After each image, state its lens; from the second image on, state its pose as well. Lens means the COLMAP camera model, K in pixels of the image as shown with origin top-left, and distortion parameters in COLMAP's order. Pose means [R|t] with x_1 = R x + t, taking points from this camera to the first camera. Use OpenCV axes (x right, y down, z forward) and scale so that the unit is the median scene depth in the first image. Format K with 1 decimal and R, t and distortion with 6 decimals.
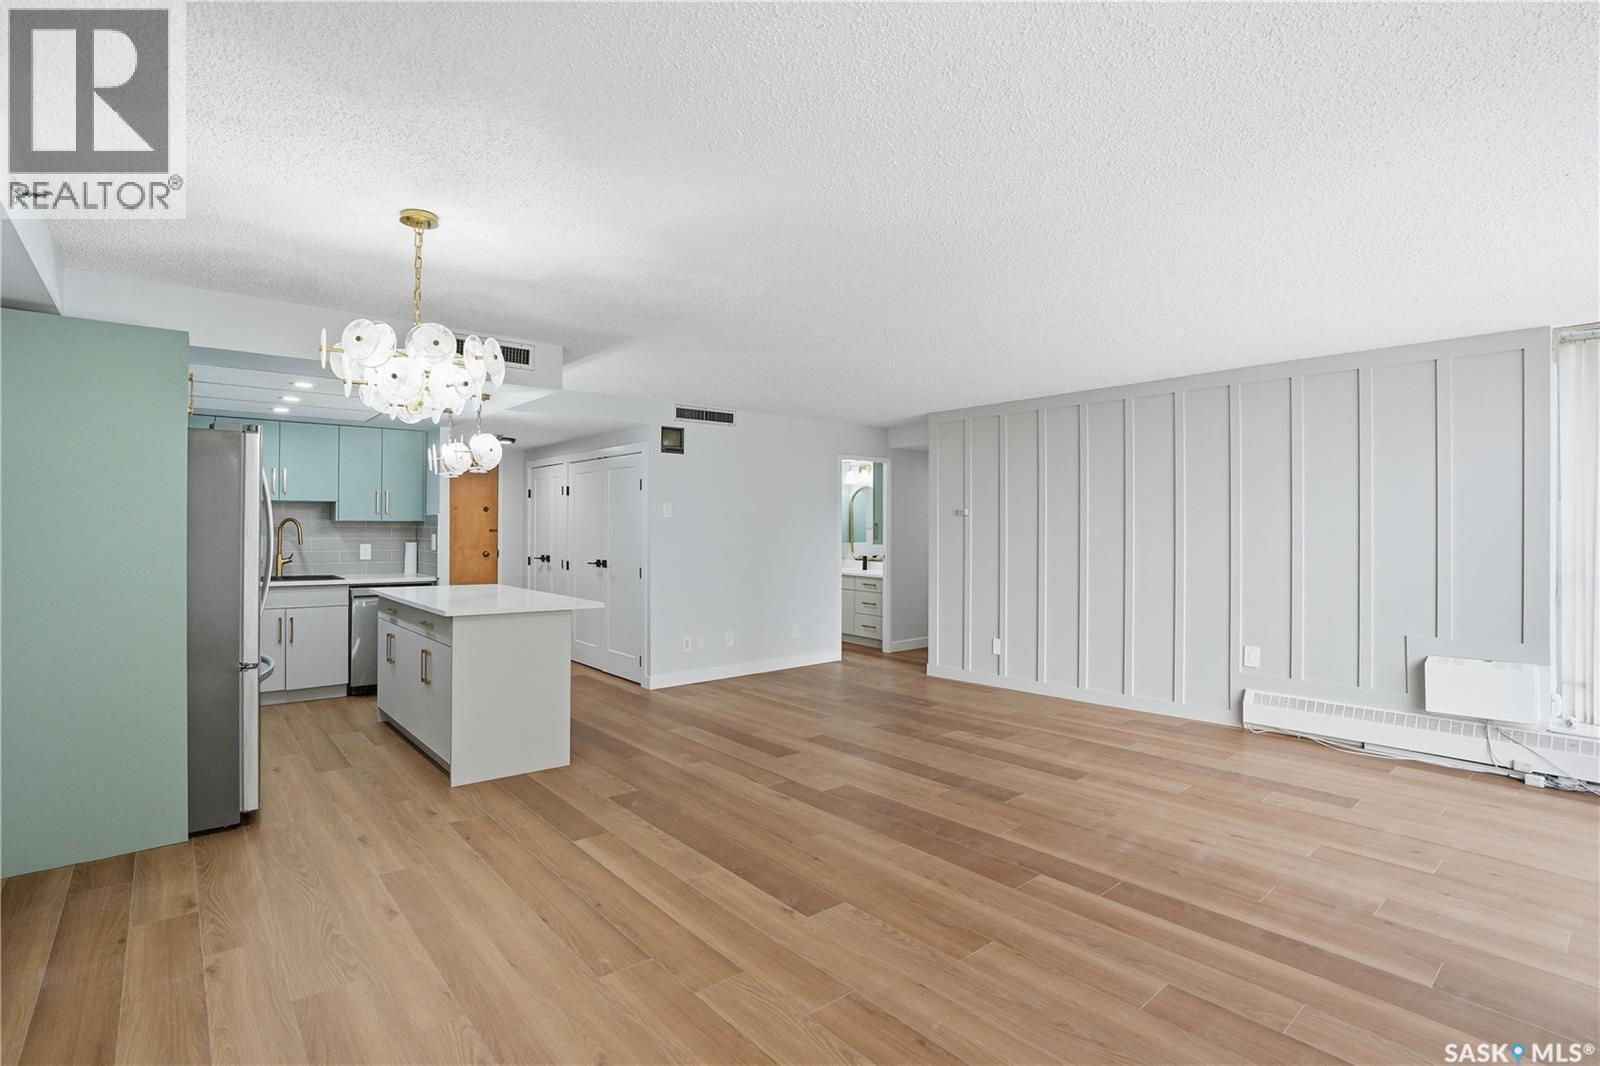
lens RADIAL K [[767.9, 0, 805.6], [0, 767.9, 518.3], [0, 0, 1]] dist [-0.073264, 0.028892]
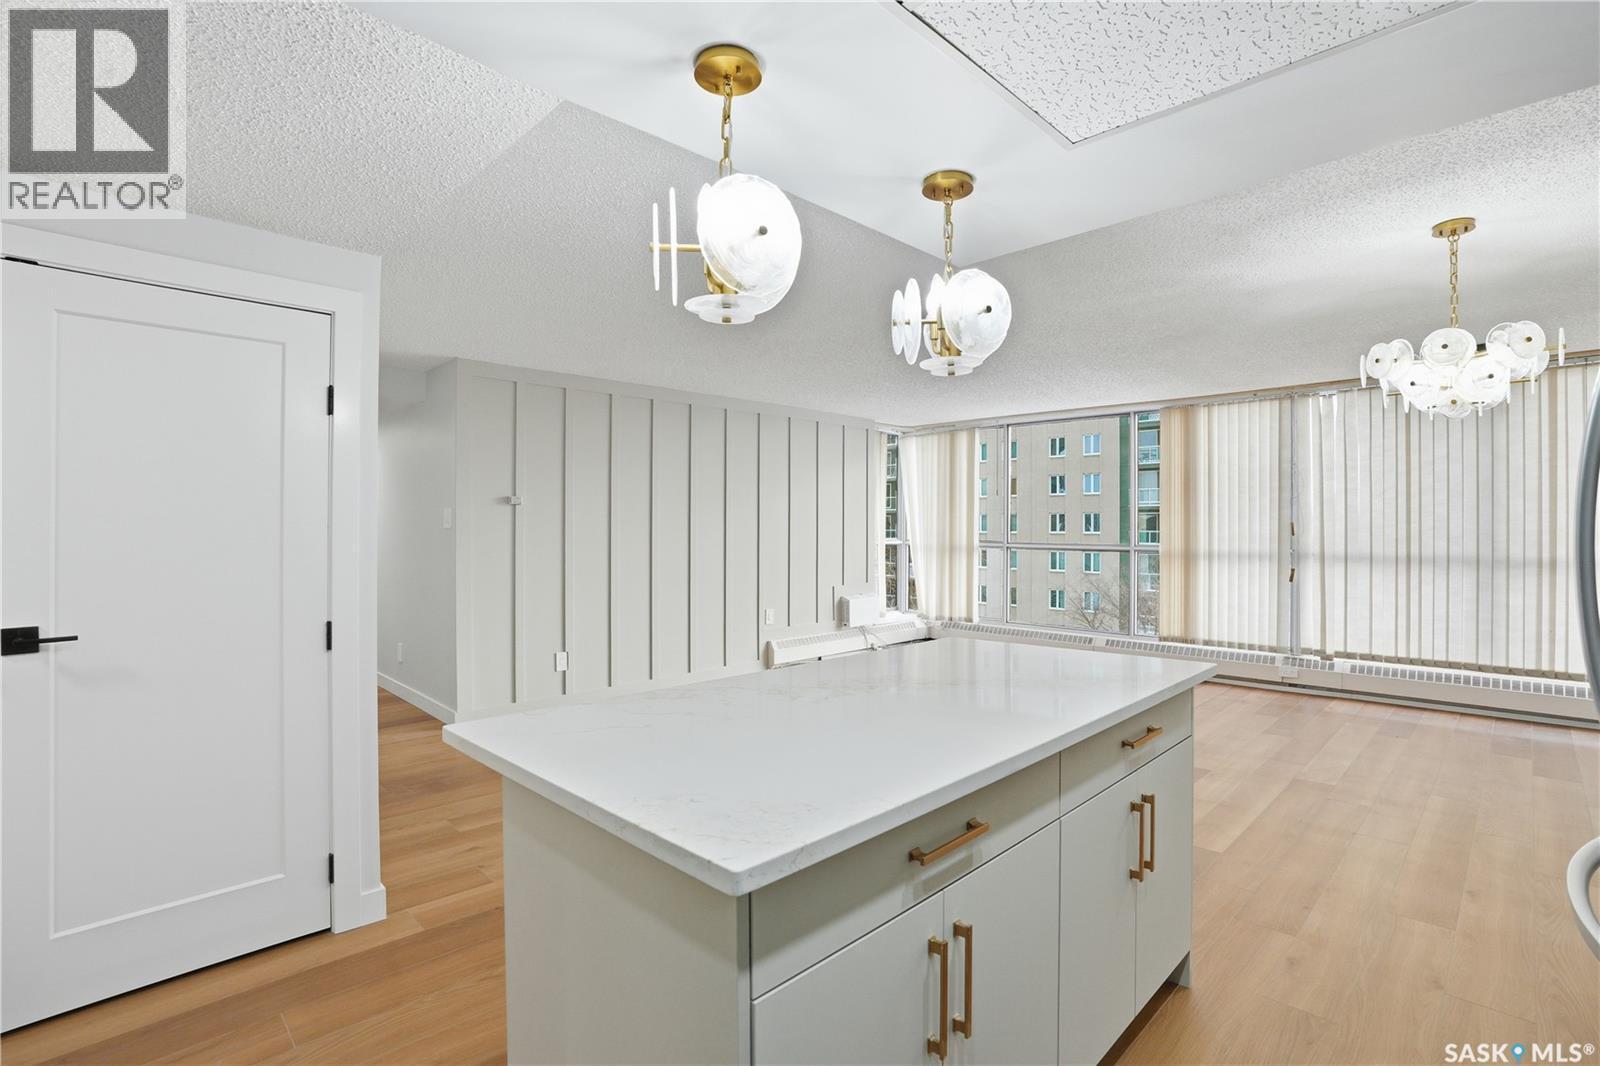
lens RADIAL K [[745.8, 0, 805.5], [0, 745.8, 532.9], [0, 0, 1]] dist [-0.072865, 0.027044]
pose [[-0.068172, -0.010360, 0.997620, -1.085541], [-0.012002, 0.999882, 0.009563, 0.028033], [-0.997601, -0.011322, -0.068288, 1.476189]]
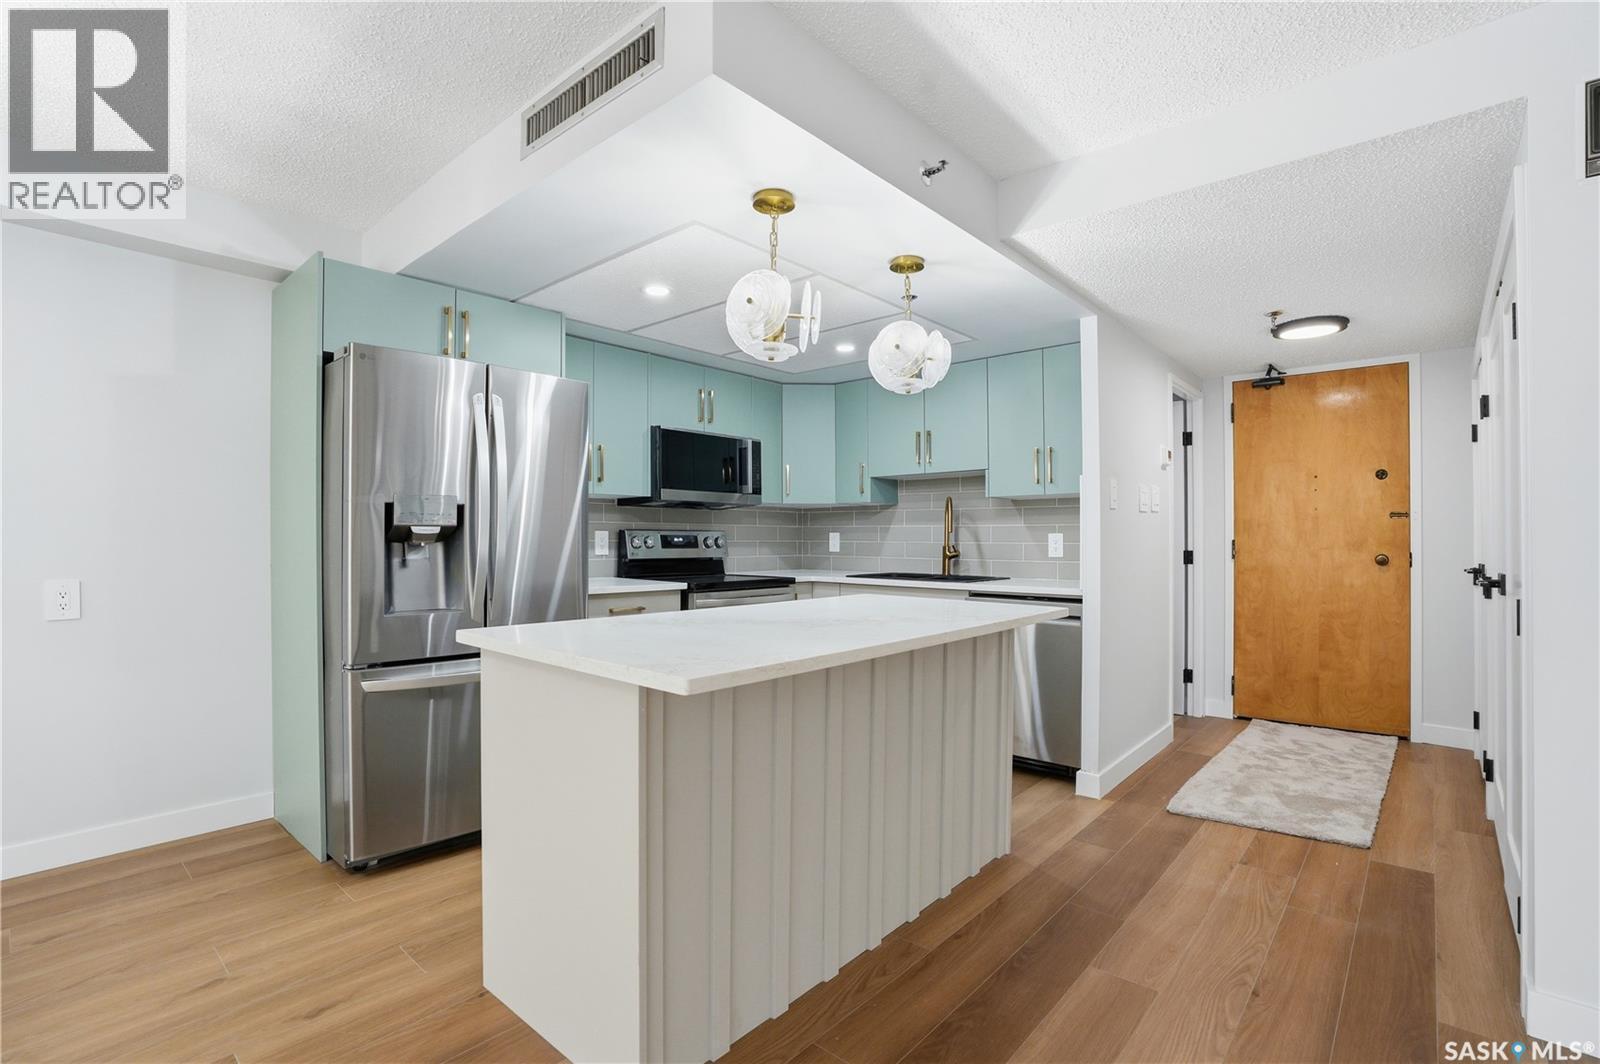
lens RADIAL K [[745.8, 0, 805.5], [0, 745.8, 531.9], [0, 0, 1]] dist [-0.072865, 0.027044]
pose [[0.137360, -0.014834, -0.990410, 0.039110], [0.009881, 0.999859, -0.013606, 0.073048], [0.990472, -0.007918, 0.137487, 1.281472]]
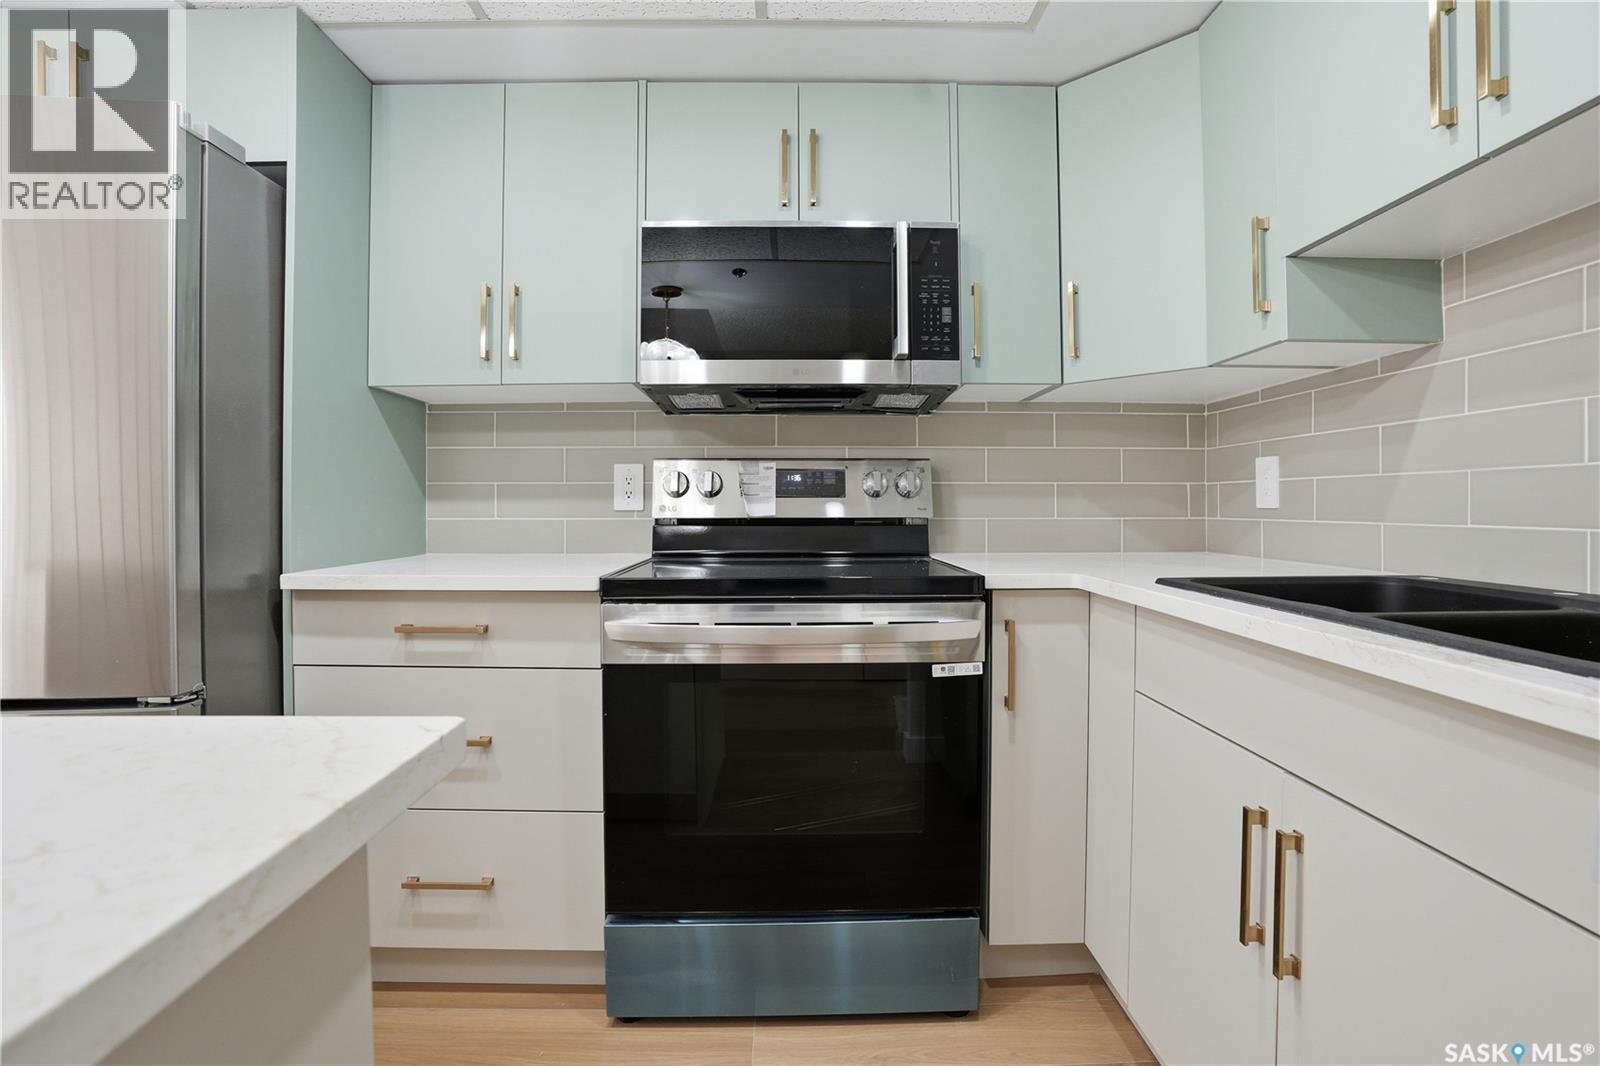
lens RADIAL K [[767.9, 0, 805.6], [0, 767.9, 518.3], [0, 0, 1]] dist [-0.073264, 0.028892]
pose [[-0.647906, 0.004093, -0.761709, -0.782414], [0.006050, 0.999982, 0.000227, 0.098106], [0.761696, -0.004461, -0.647919, 1.640092]]
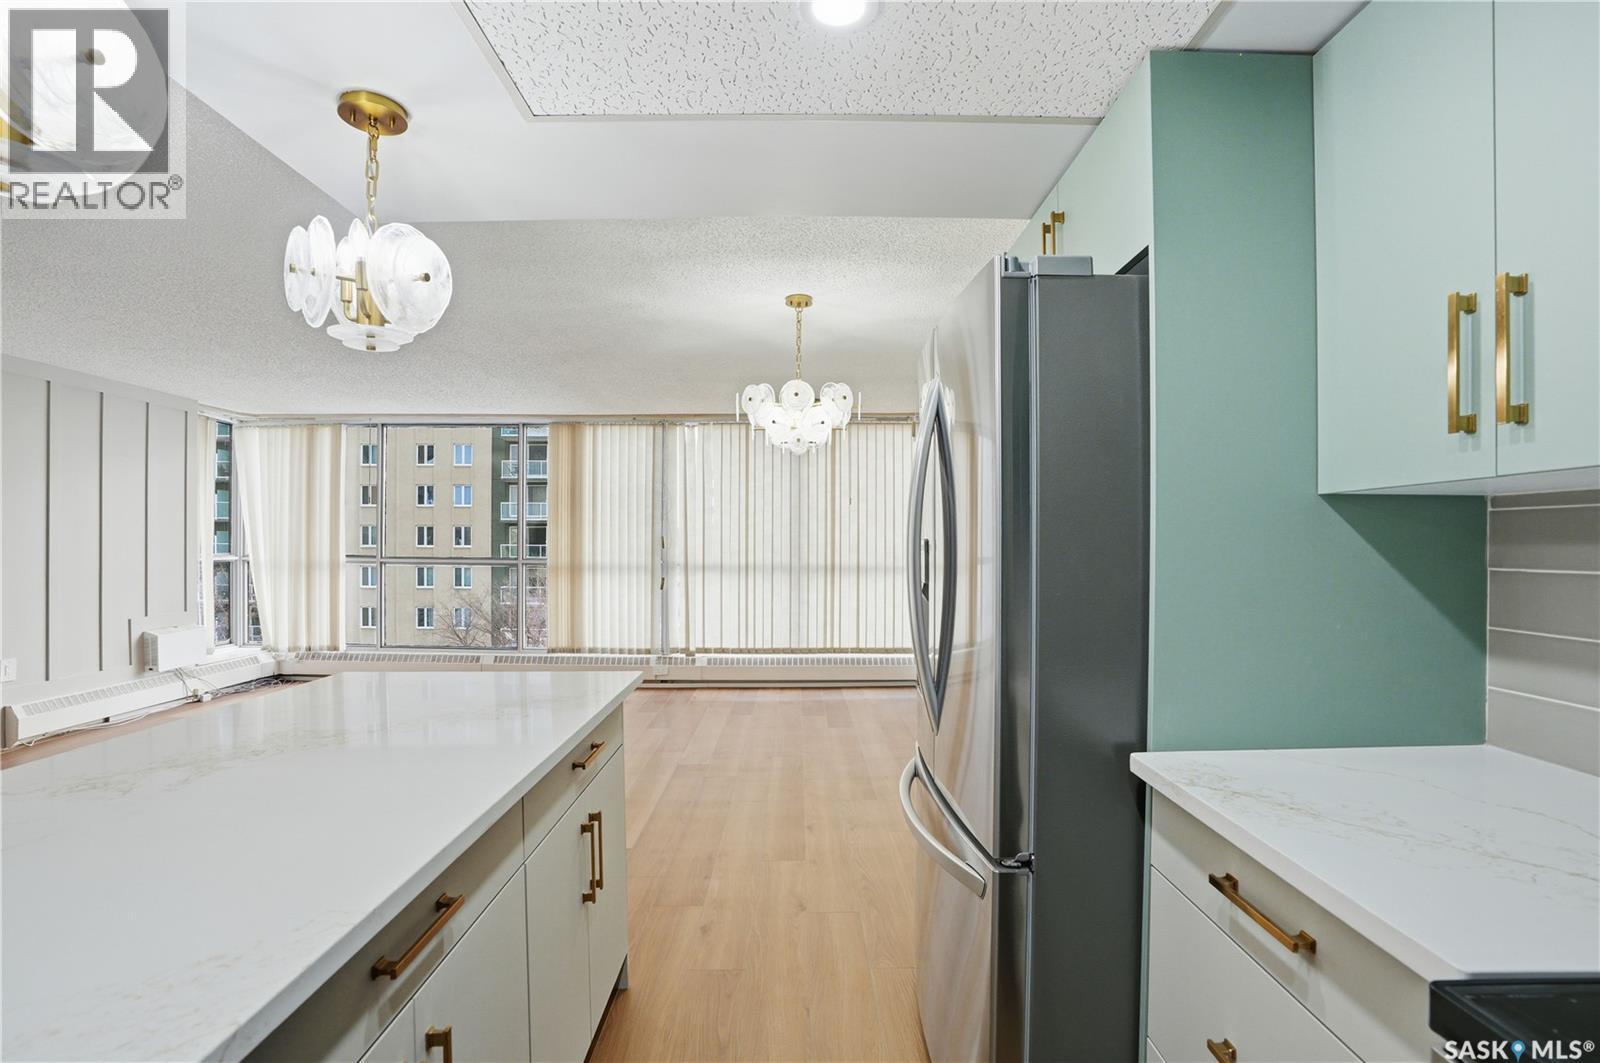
lens RADIAL K [[759.1, 0, 797.9], [0, 759.1, 550.6], [0, 0, 1]] dist [-0.076994, 0.032286]
pose [[-0.759330, -0.013088, 0.650574, -1.034250], [-0.013764, 0.999897, 0.004050, 0.029963], [-0.650560, -0.005879, -0.759432, 1.498215]]
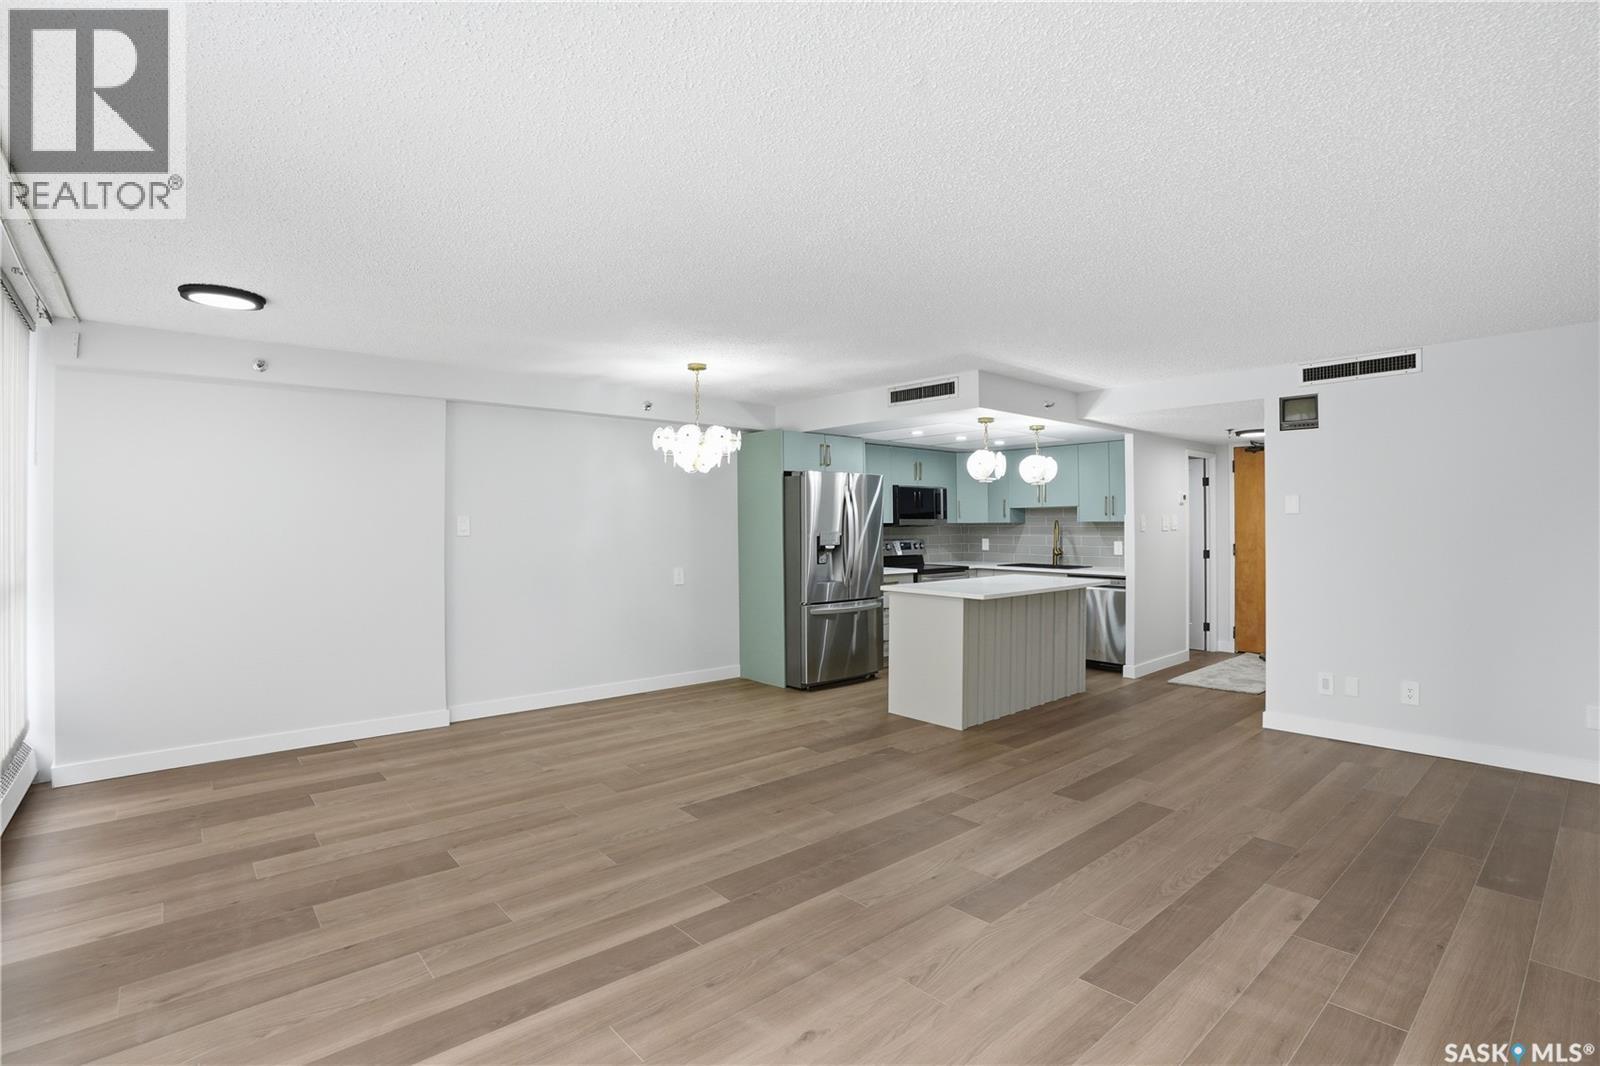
lens RADIAL K [[767.9, 0, 805.6], [0, 767.9, 518.3], [0, 0, 1]] dist [-0.073264, 0.028892]
pose [[0.007656, -0.012465, -0.999893, 1.072566], [0.013596, 0.999831, -0.012360, 0.011719], [0.999878, -0.013500, 0.007824, 0.936365]]
